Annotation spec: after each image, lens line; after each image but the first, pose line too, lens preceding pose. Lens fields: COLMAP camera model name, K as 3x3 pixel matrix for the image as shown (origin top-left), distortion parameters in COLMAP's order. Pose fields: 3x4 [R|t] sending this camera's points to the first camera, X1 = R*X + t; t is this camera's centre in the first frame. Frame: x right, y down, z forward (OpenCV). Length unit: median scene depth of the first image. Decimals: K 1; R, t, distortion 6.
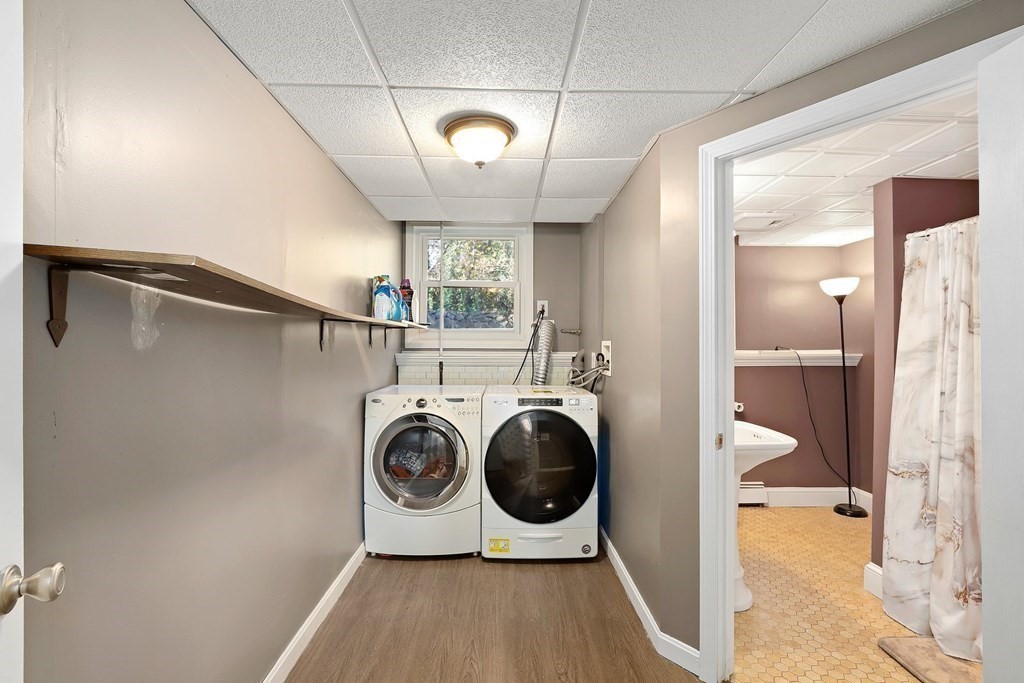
lens RADIAL K [[469.6, 0, 510.2], [0, 469.6, 341.4], [0, 0, 1]] dist [-0.024778, 0.000057]
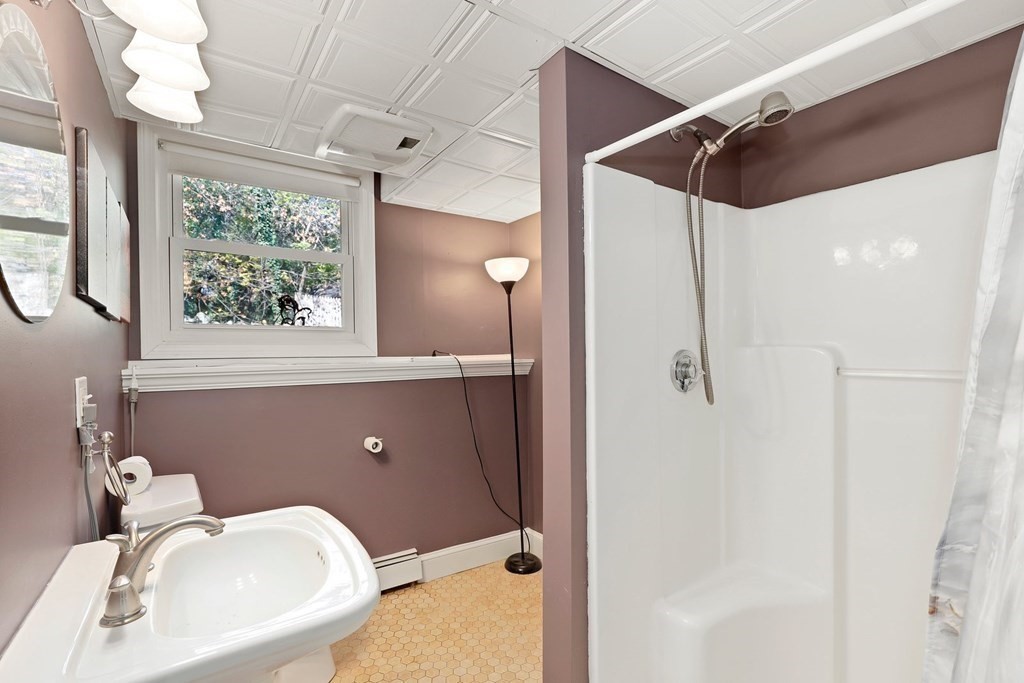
lens RADIAL K [[469.6, 0, 512.6], [0, 469.6, 346.3], [0, 0, 1]] dist [-0.024778, 0.000057]
pose [[0.831914, -0.005753, 0.554875, 0.287720], [0.007698, 0.999970, -0.001174, 0.006068], [-0.554852, 0.005248, 0.831933, 0.354327]]
